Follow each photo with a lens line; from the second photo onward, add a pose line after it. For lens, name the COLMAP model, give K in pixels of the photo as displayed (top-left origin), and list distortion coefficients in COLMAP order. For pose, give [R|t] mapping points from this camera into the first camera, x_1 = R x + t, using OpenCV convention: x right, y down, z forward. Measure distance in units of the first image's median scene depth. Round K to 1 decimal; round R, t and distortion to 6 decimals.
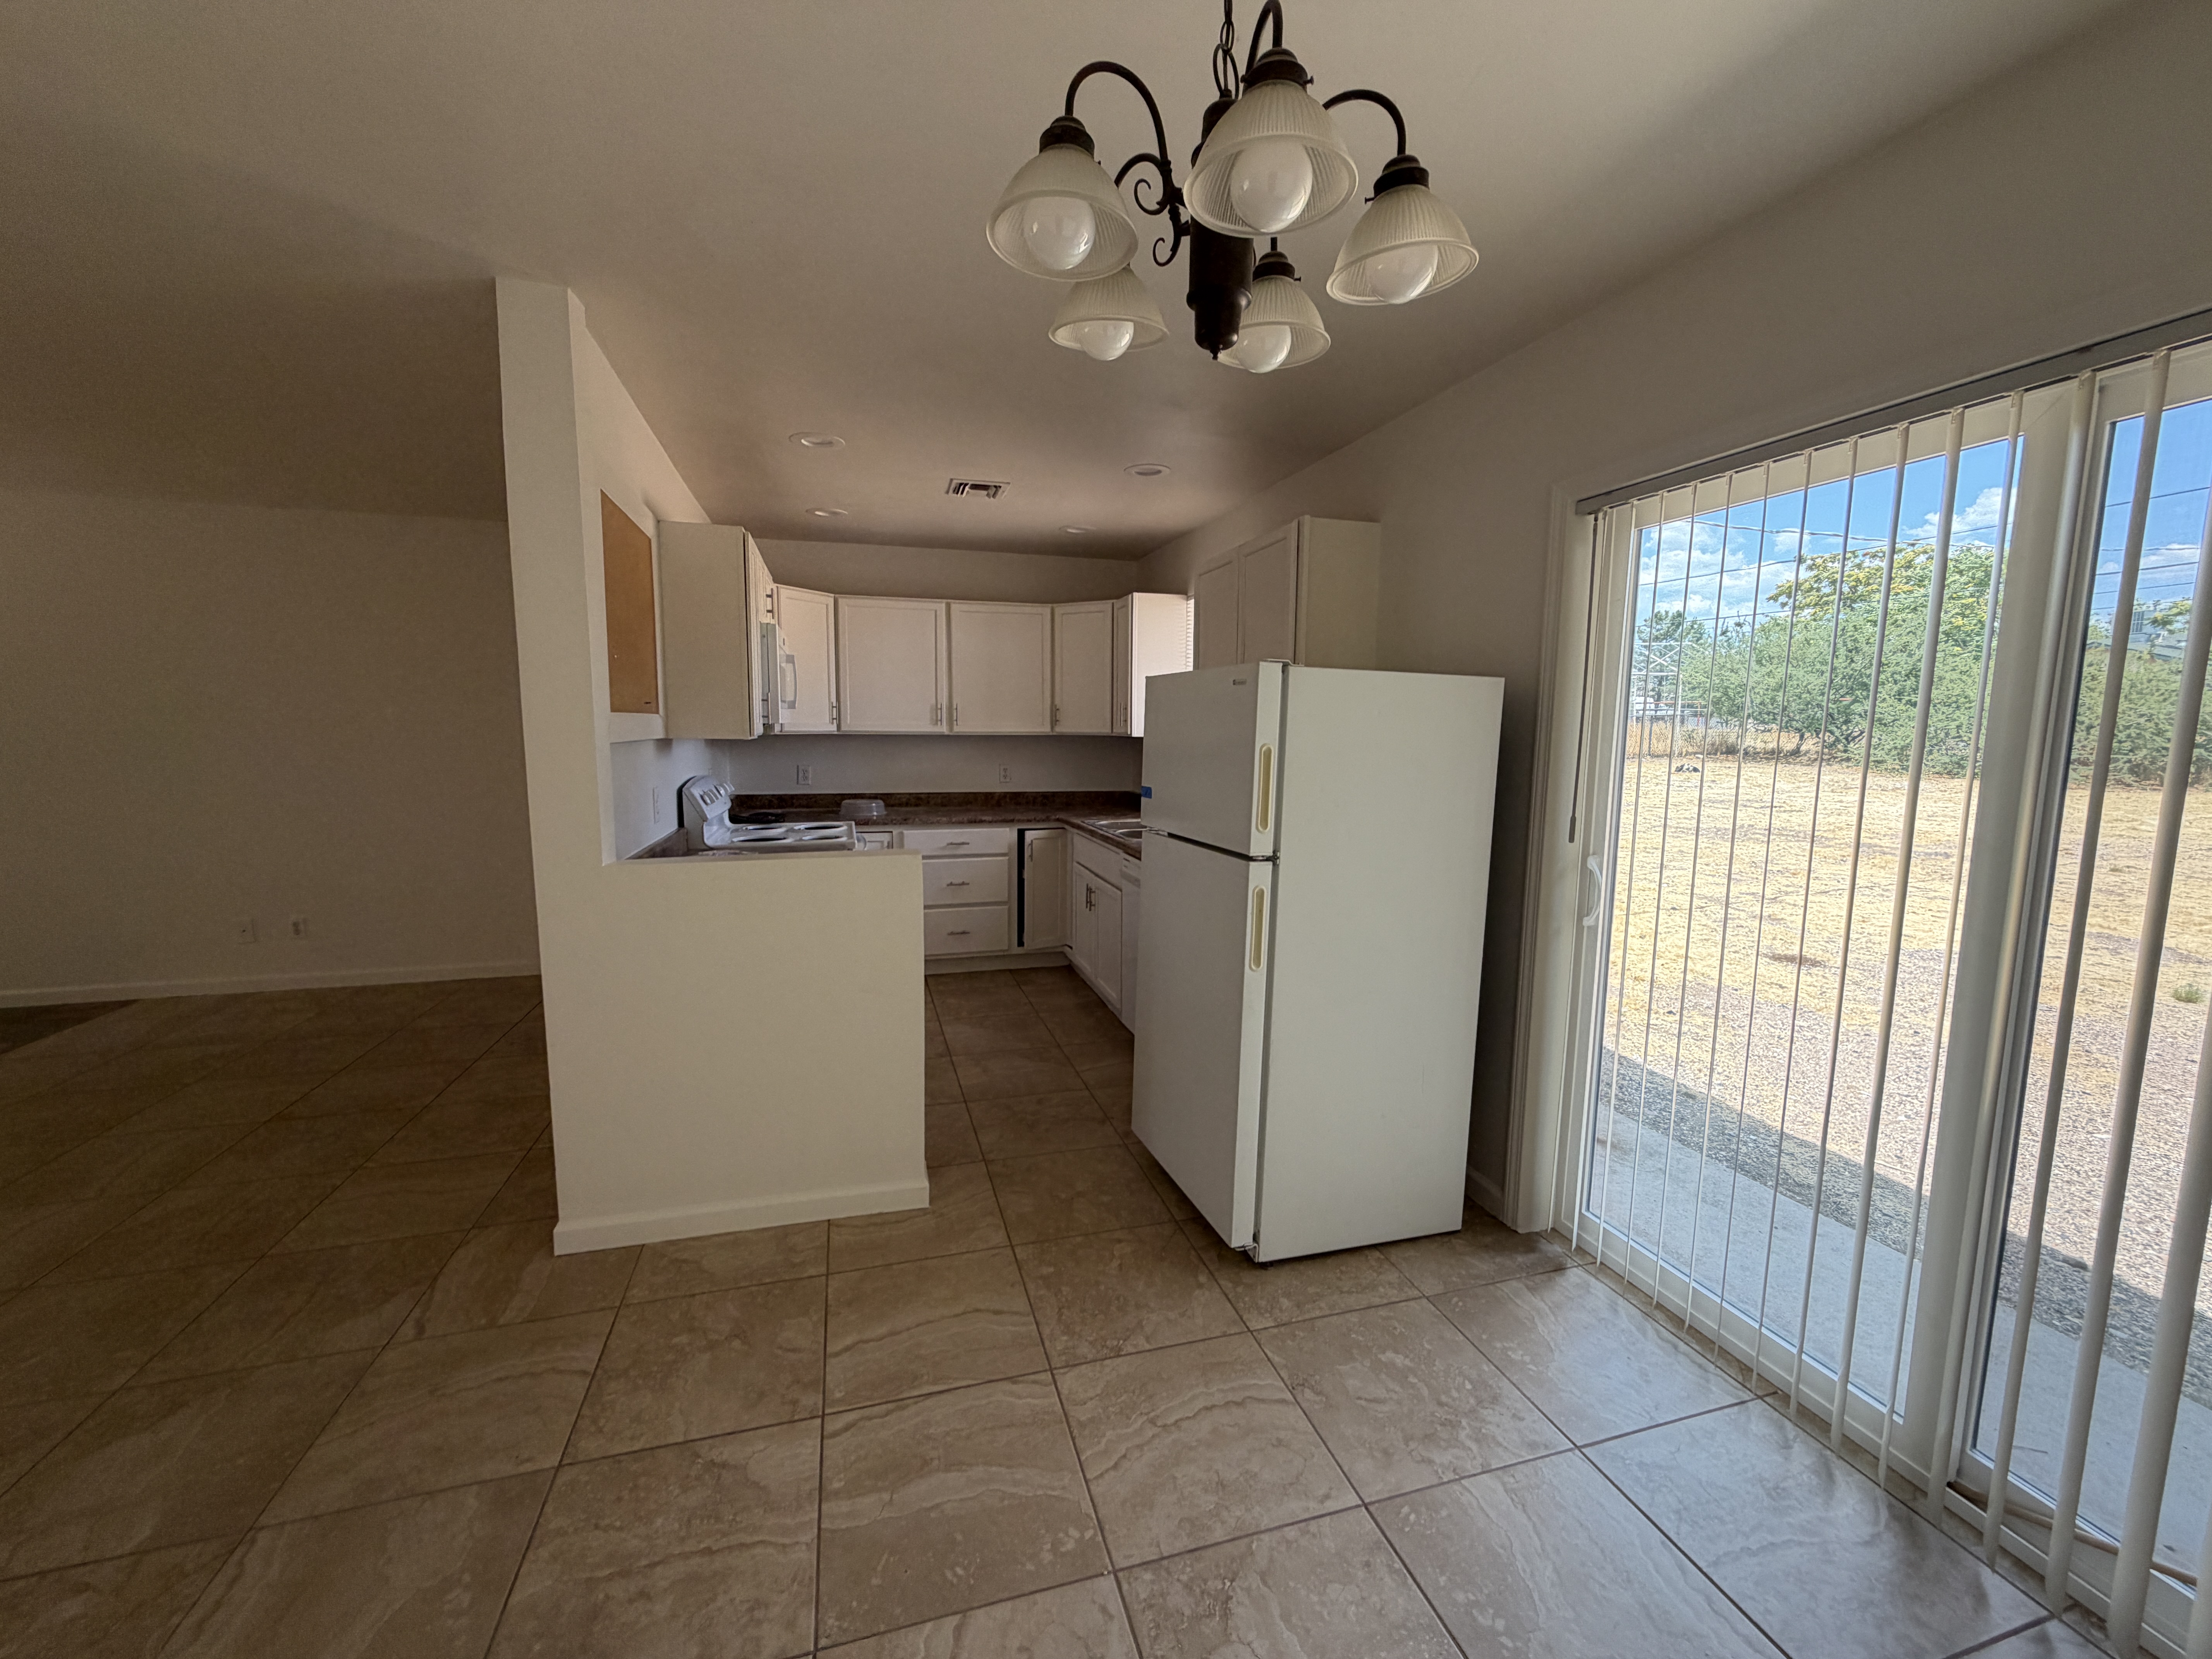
lens RADIAL K [[890.1, 0, 1097.4], [0, 890.1, 828.8], [0, 0, 1]] dist [0.000315, 0.000342]
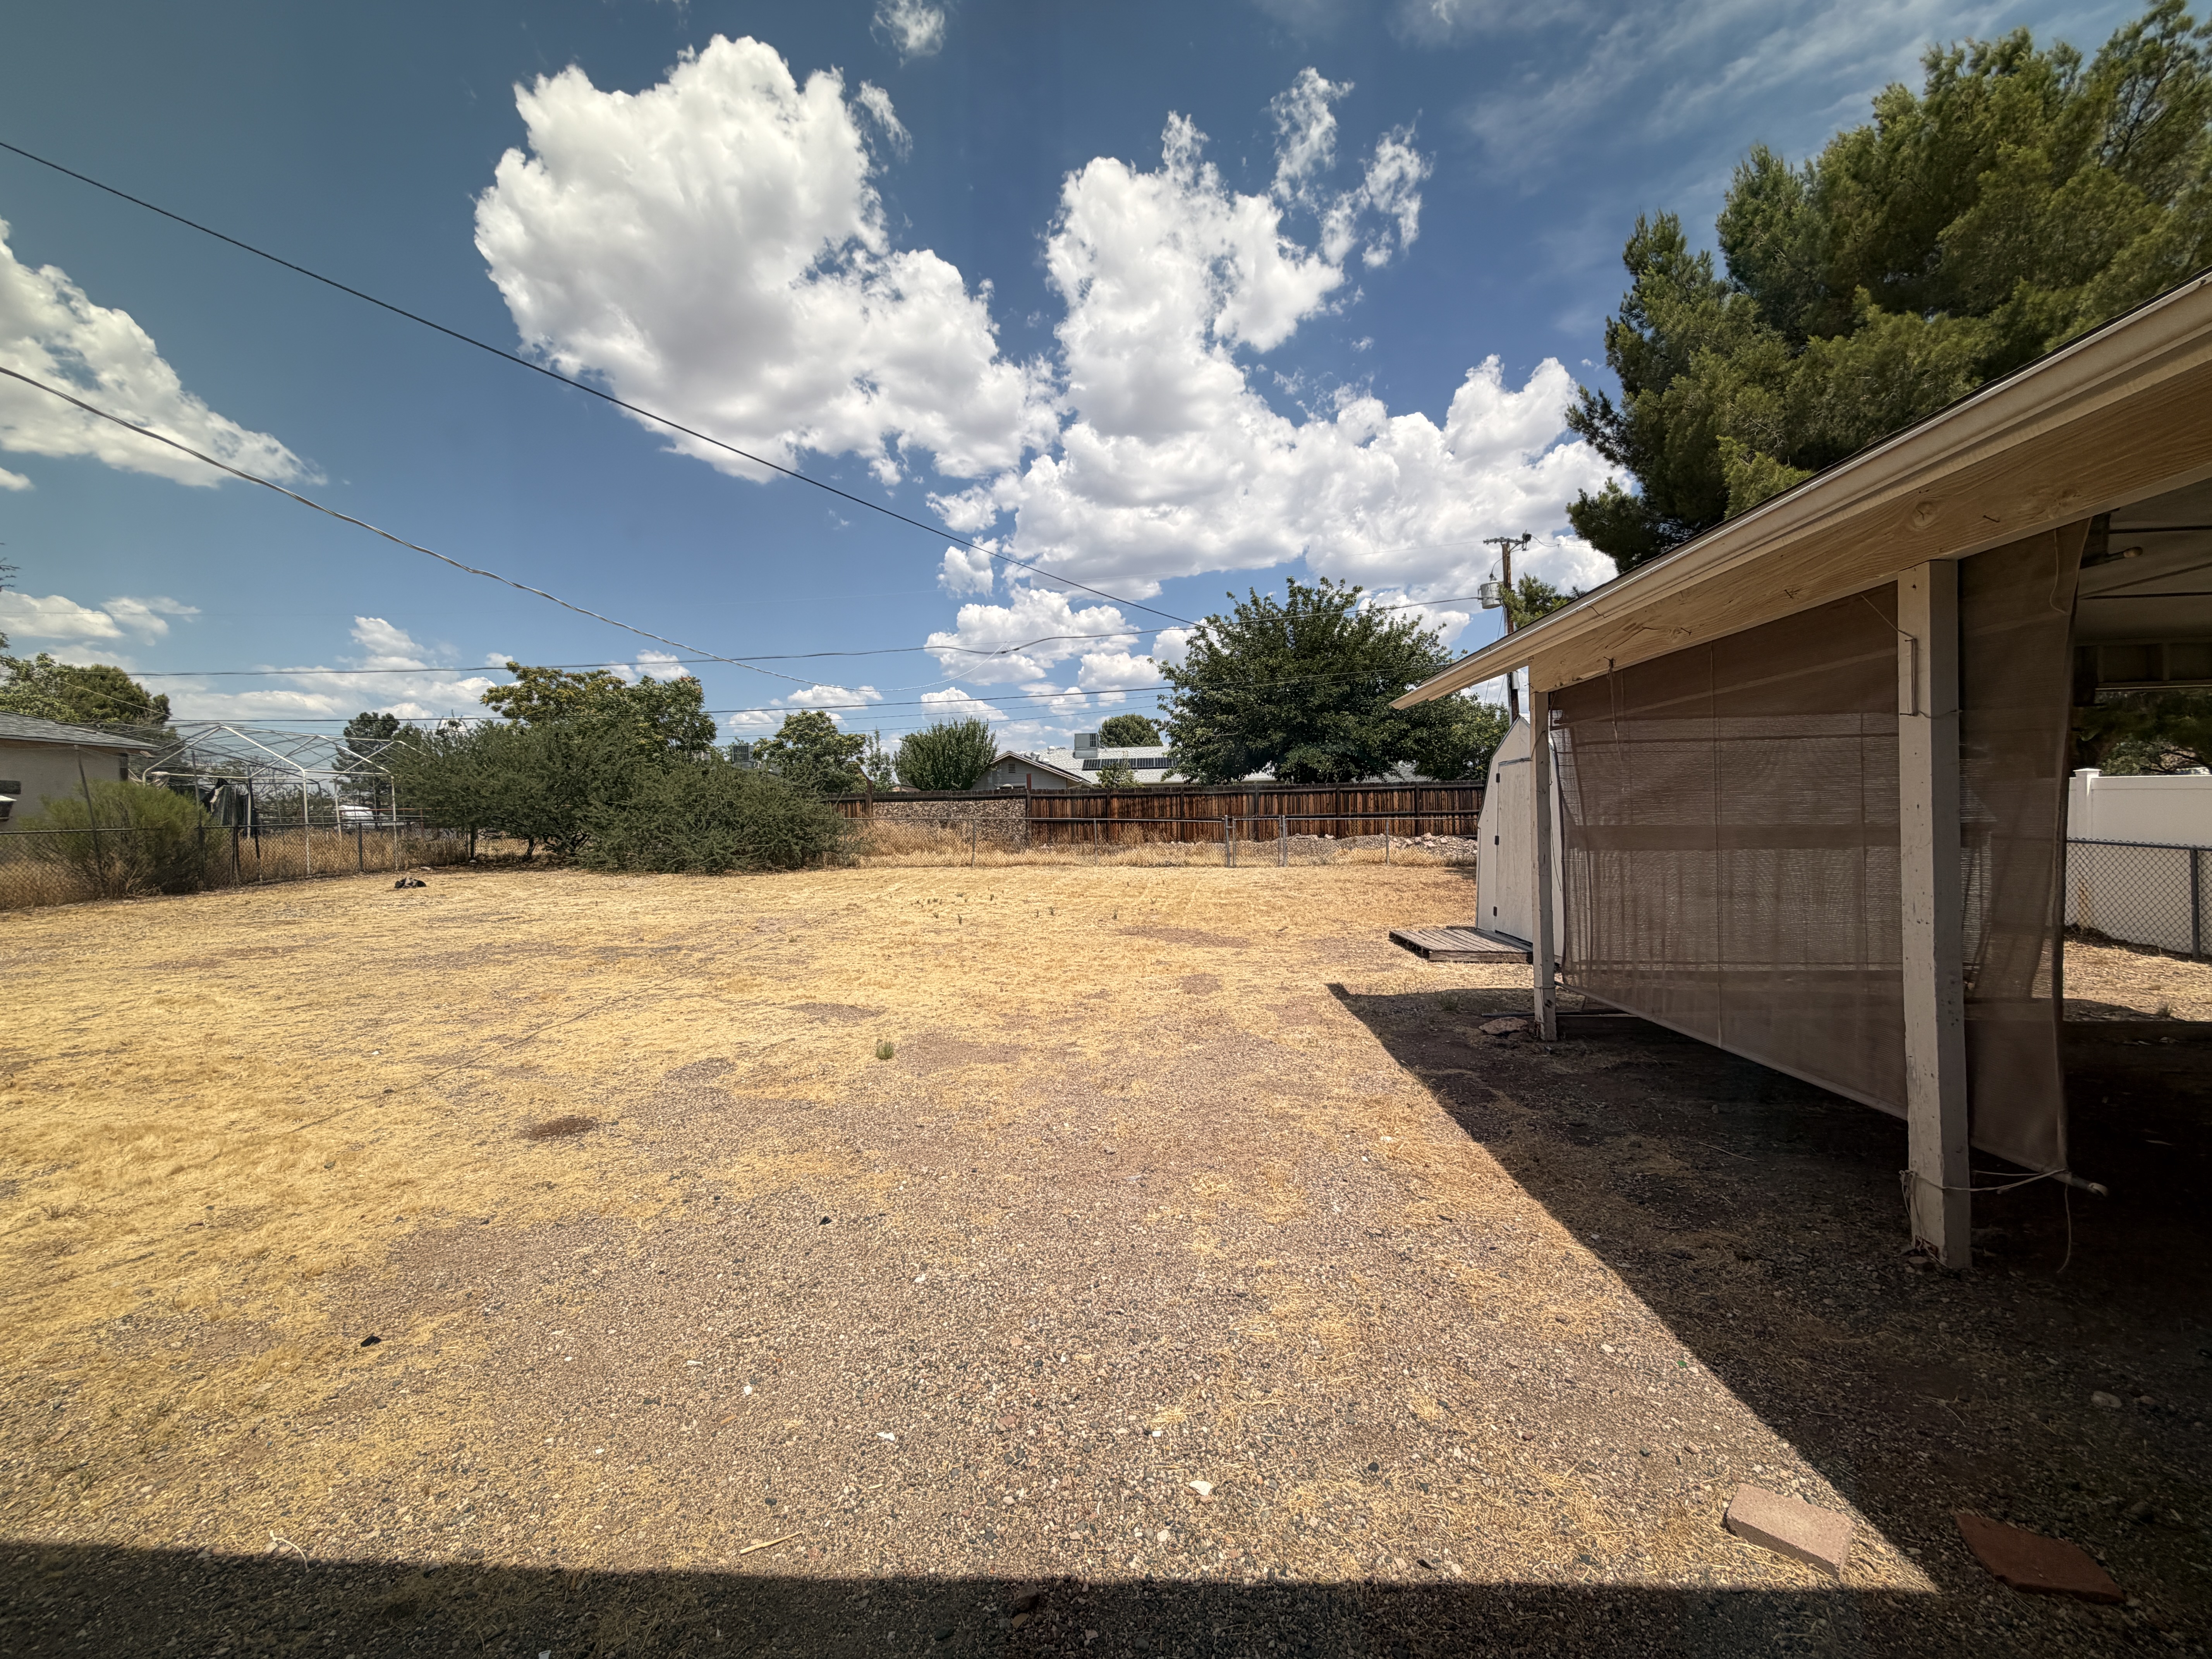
lens RADIAL K [[890.1, 0, 1097.4], [0, 890.1, 828.8], [0, 0, 1]] dist [0.000315, 0.000342]
pose [[0.330326, -0.021598, 0.943620, 0.068853], [0.138171, 0.990075, -0.025707, -0.006032], [-0.933699, 0.138873, 0.330031, 0.088423]]
